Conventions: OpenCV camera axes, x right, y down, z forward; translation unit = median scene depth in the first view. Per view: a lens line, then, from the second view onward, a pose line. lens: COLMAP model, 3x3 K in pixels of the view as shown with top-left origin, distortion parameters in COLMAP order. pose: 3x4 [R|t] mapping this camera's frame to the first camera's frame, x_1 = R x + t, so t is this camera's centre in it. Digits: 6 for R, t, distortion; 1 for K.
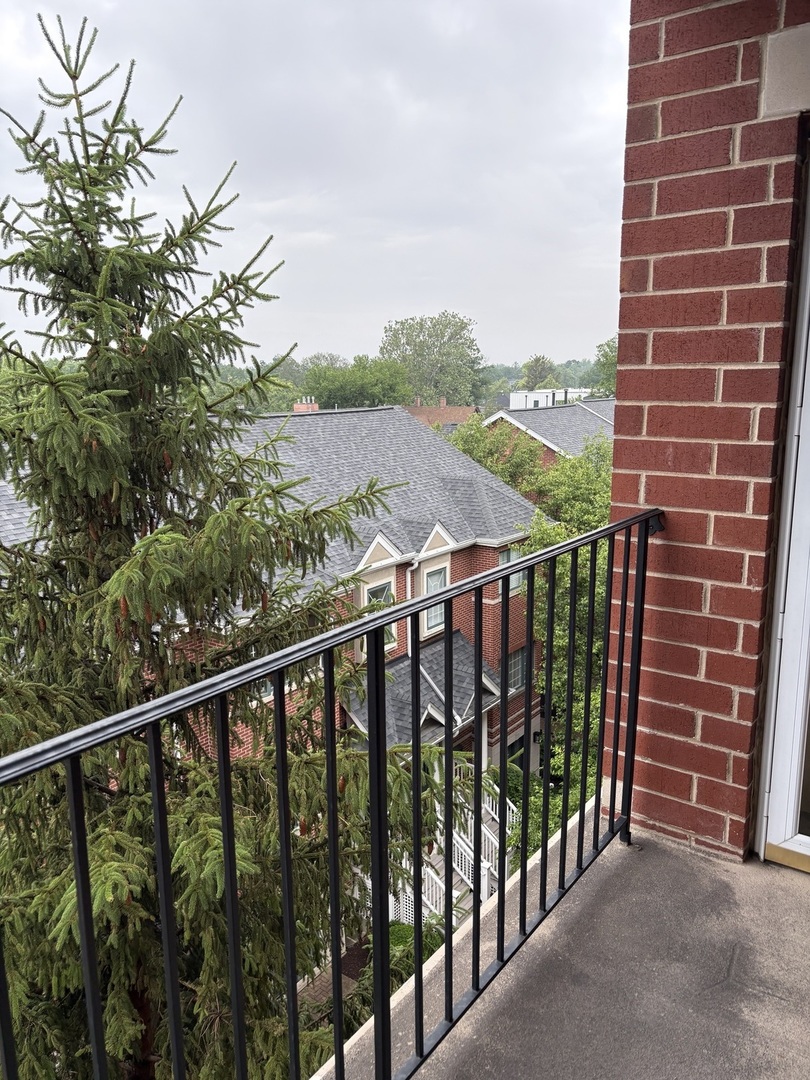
lens RADIAL K [[810.9, 0, 391.4], [0, 810.9, 541.9], [0, 0, 1]] dist [0.014582, -0.026567]
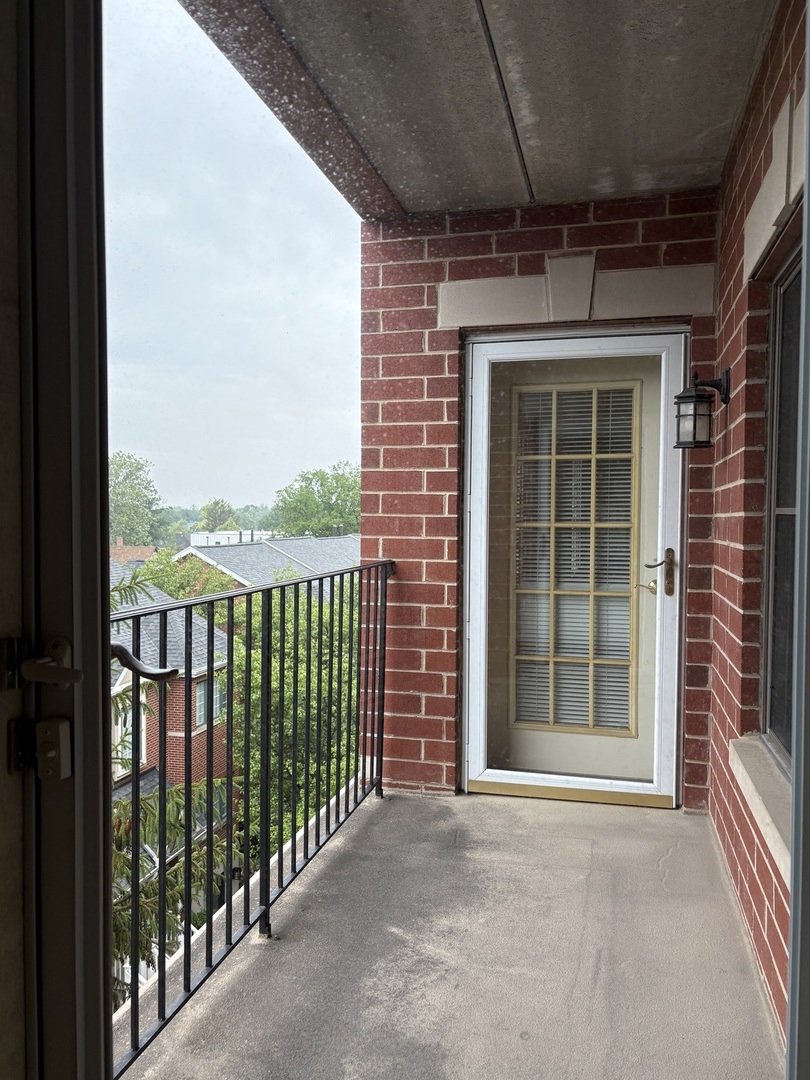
lens RADIAL K [[810.9, 0, 409.5], [0, 810.9, 544.3], [0, 0, 1]] dist [0.014582, -0.026567]
pose [[0.918057, 0.011980, 0.396267, -0.251014], [0.055396, 0.985861, -0.158145, 0.177565], [-0.392559, 0.167138, 0.904413, -0.409056]]
